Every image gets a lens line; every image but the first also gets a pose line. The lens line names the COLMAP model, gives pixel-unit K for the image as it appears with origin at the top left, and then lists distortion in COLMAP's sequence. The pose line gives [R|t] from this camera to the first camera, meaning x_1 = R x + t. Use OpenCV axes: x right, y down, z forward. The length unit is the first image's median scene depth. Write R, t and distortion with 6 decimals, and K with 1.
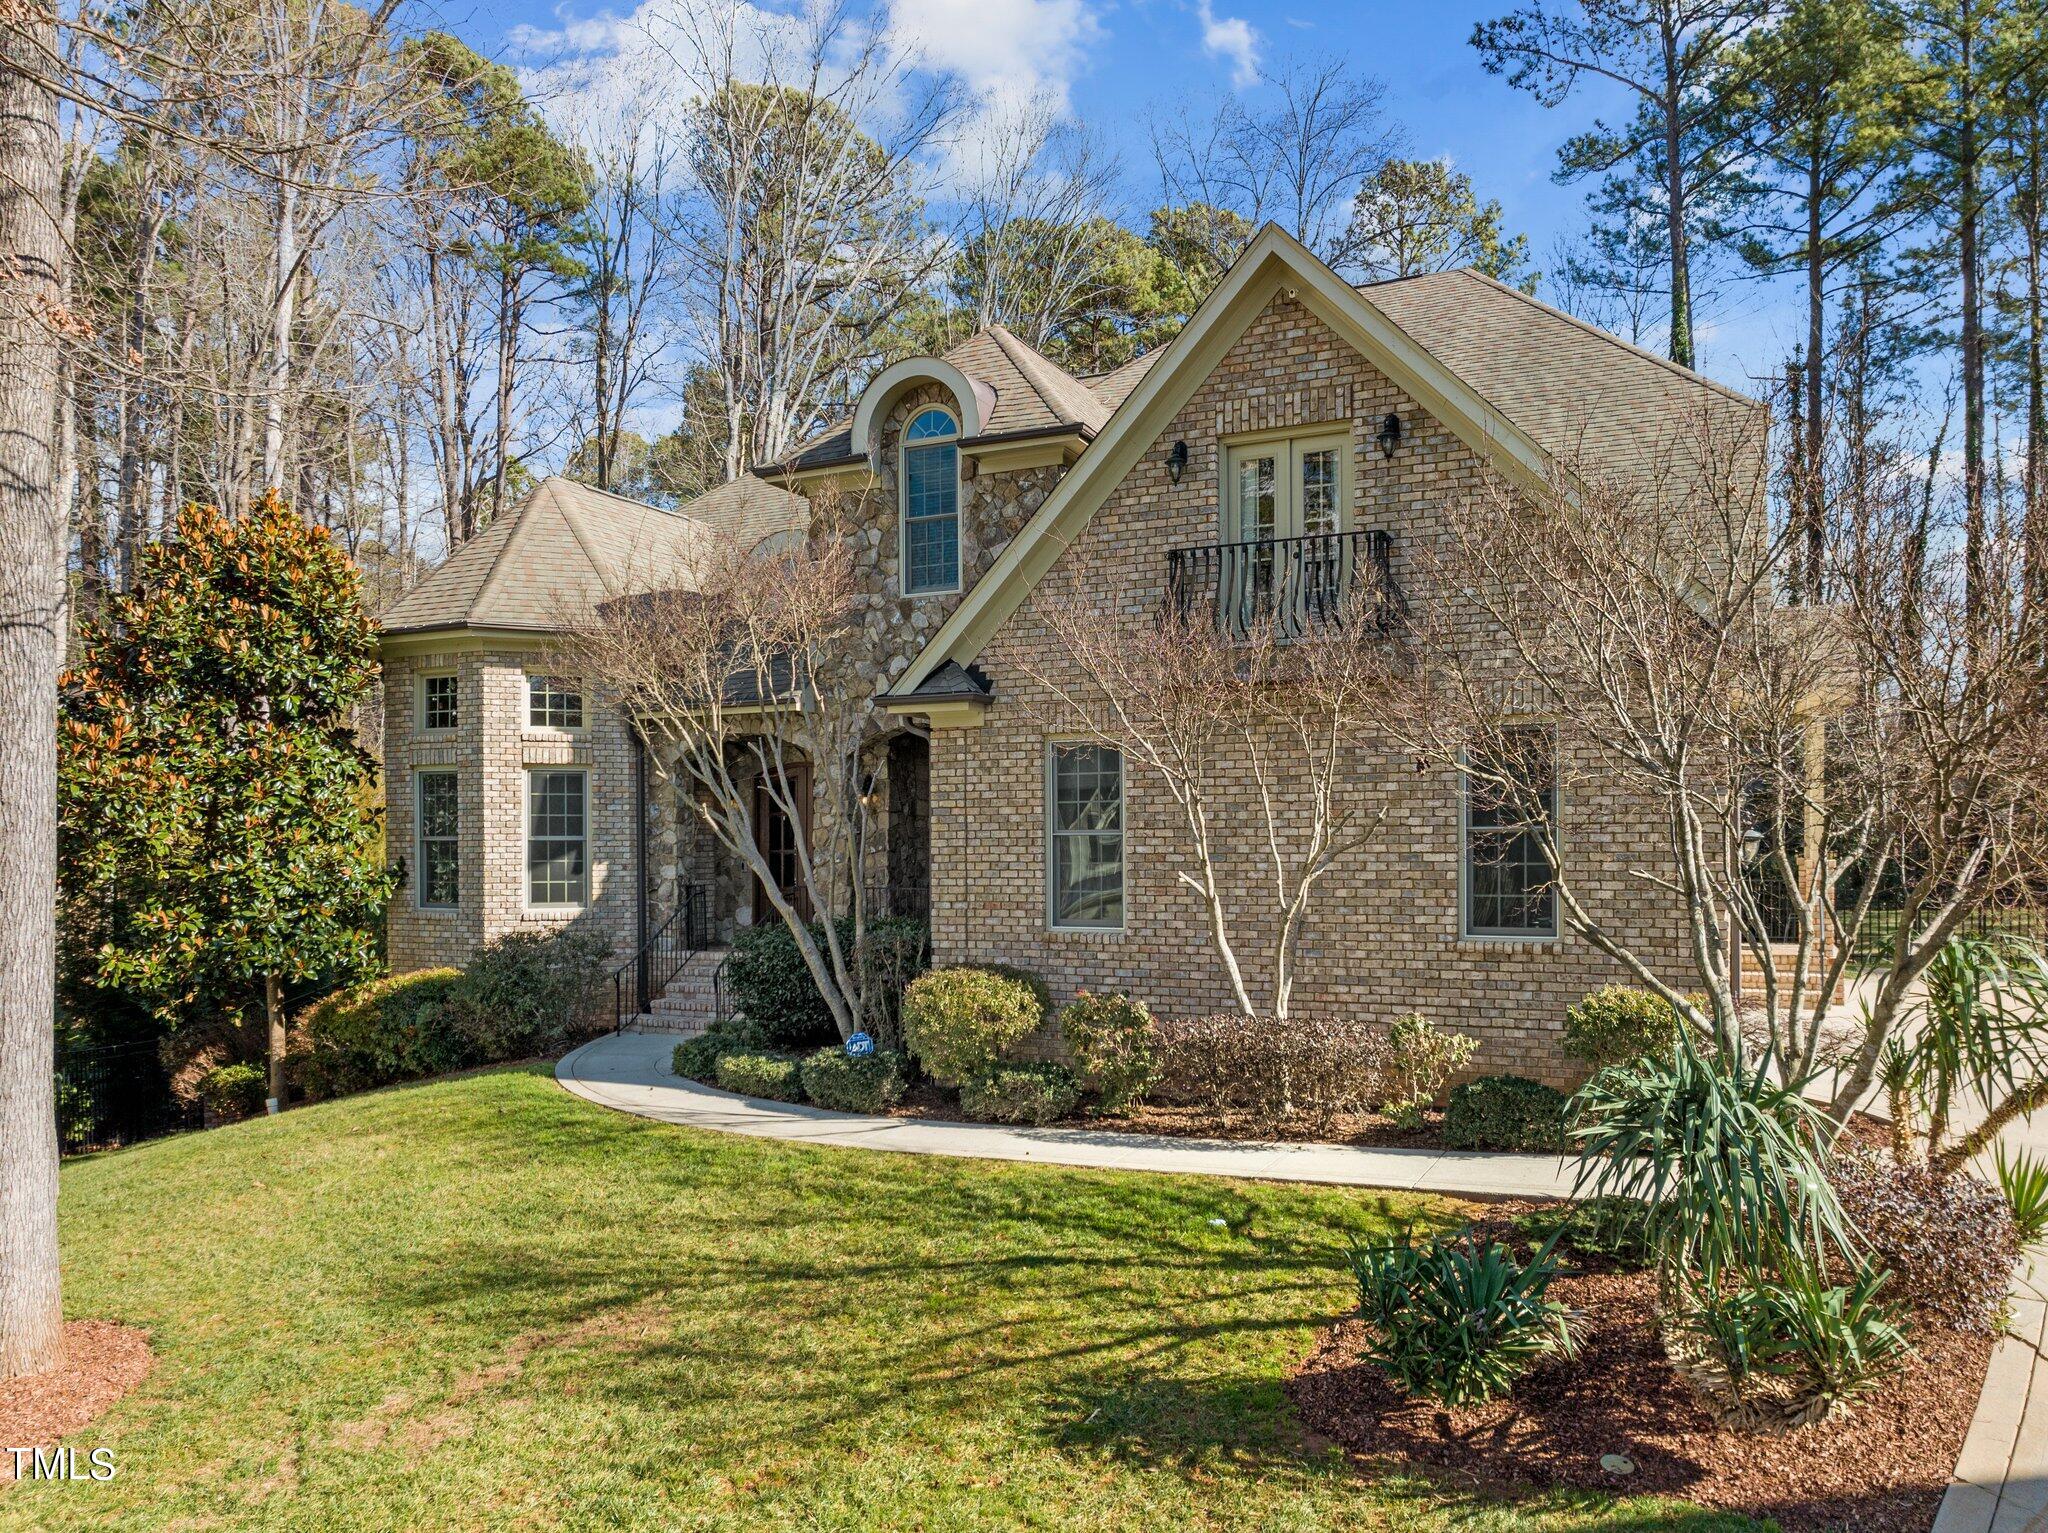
lens RADIAL K [[1609.1, 0, 1023.4], [0, 1609.1, 829.4], [0, 0, 1]] dist [-0.058957, -0.007162]
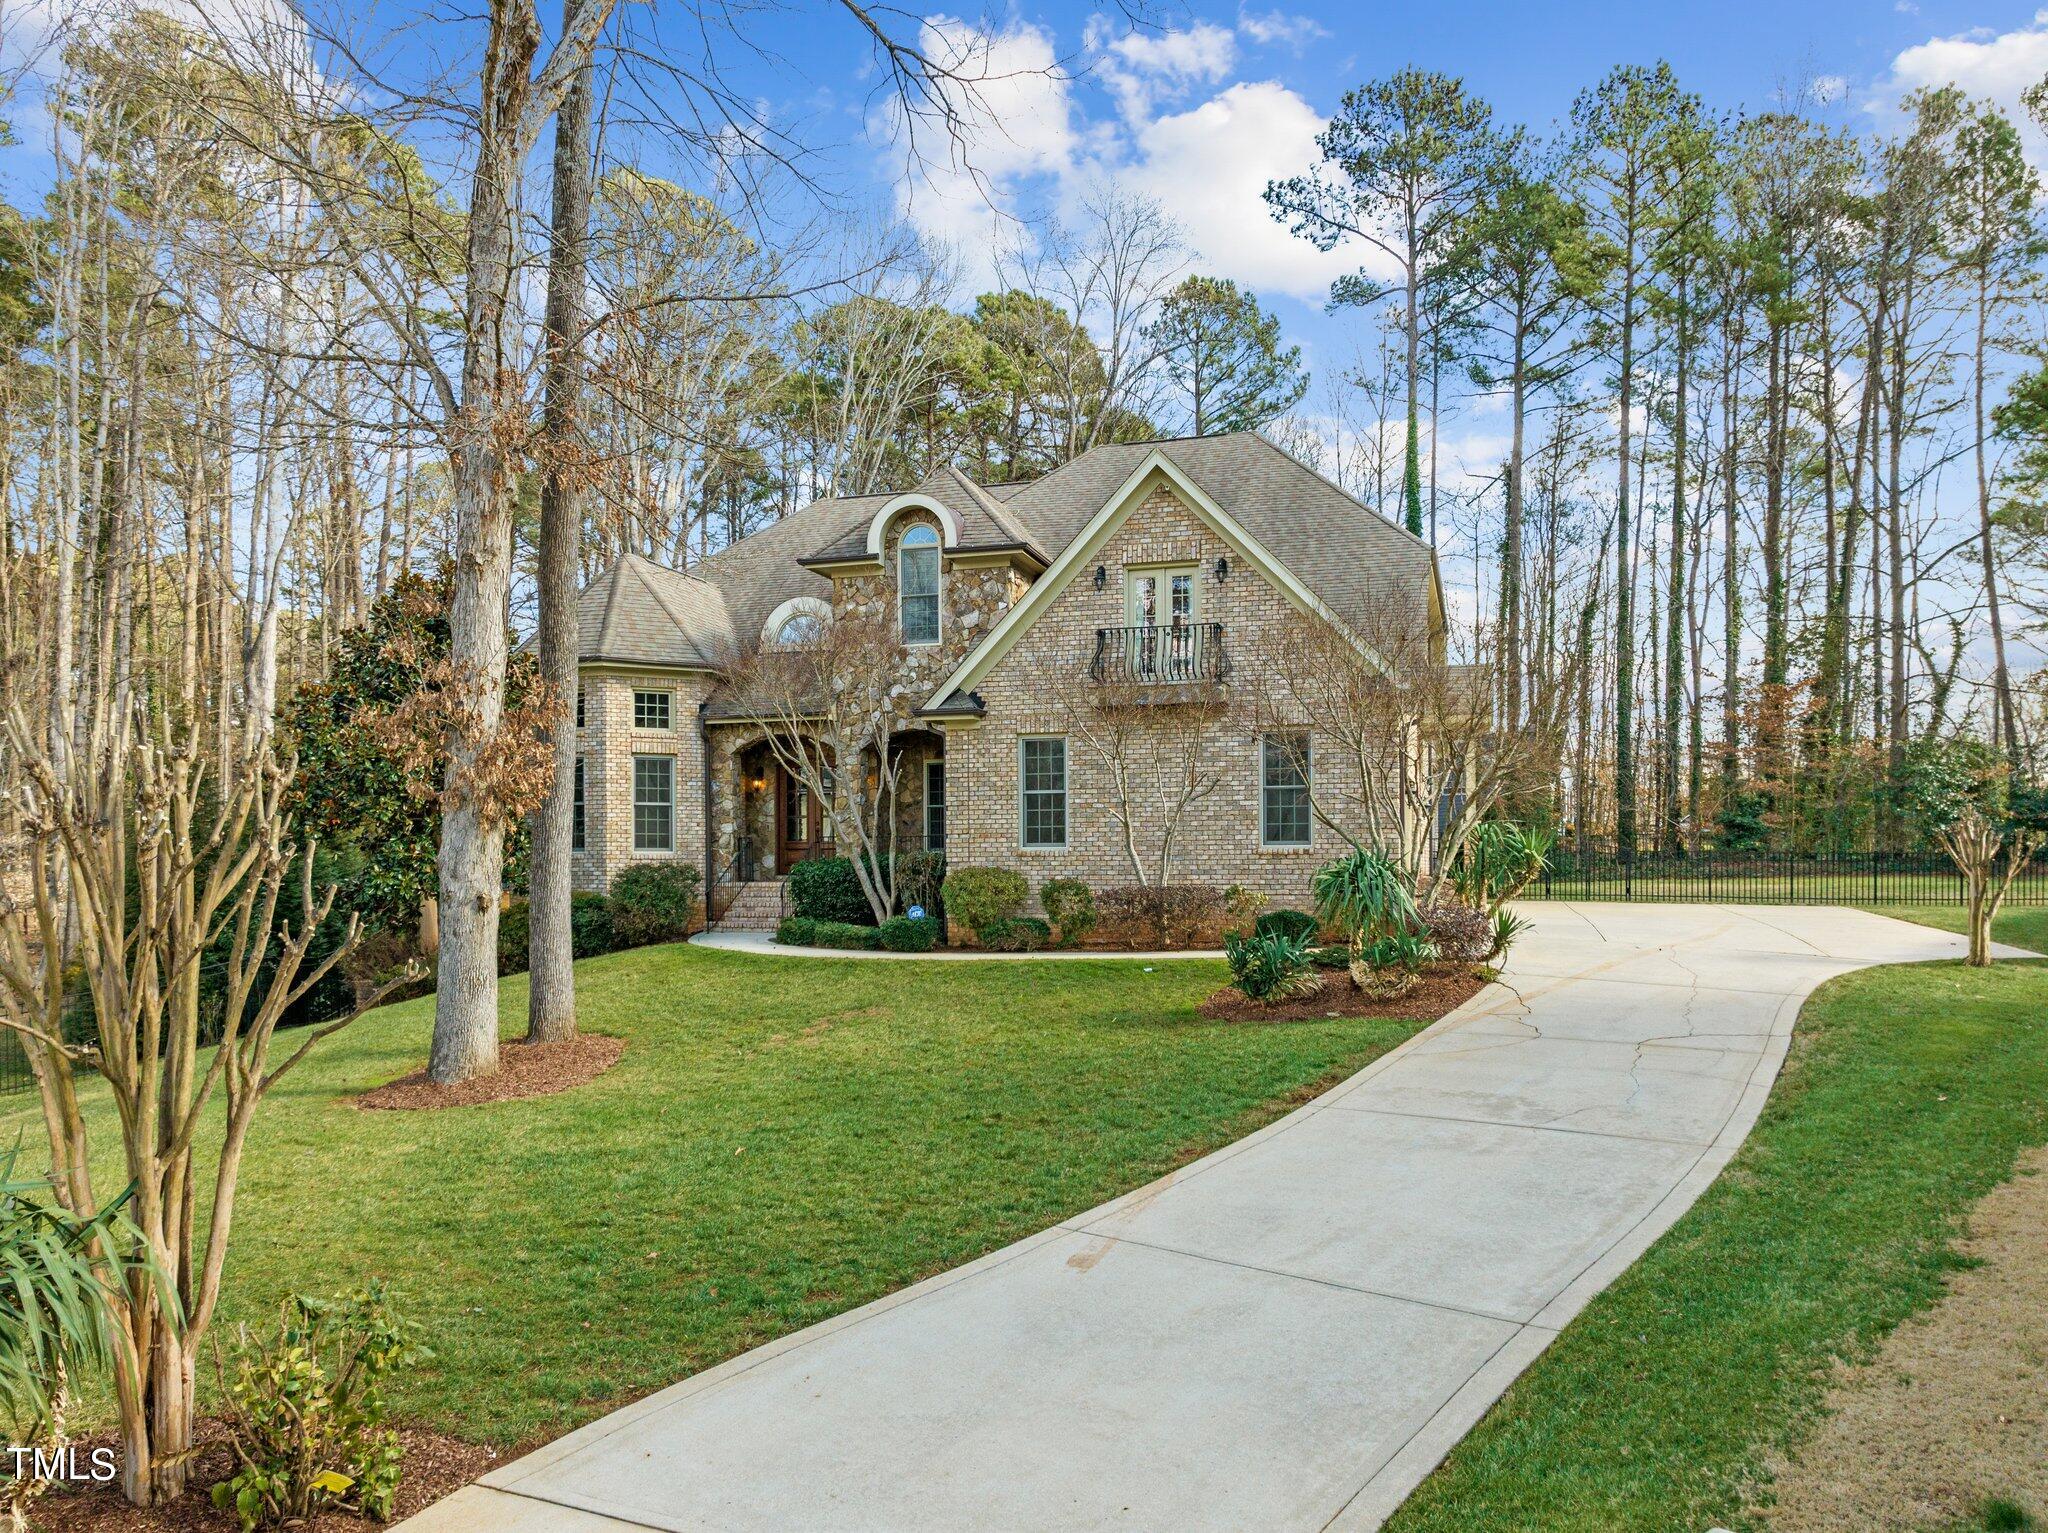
lens RADIAL K [[1407.8, 0, 1024.0], [0, 1407.8, 766.5], [0, 0, 1]] dist [-0.001121, -0.000876]
pose [[0.993738, 0.011112, 0.111184, -0.106131], [-0.005807, 0.998834, -0.047924, 0.033925], [-0.111587, 0.046978, 0.992644, -0.346800]]
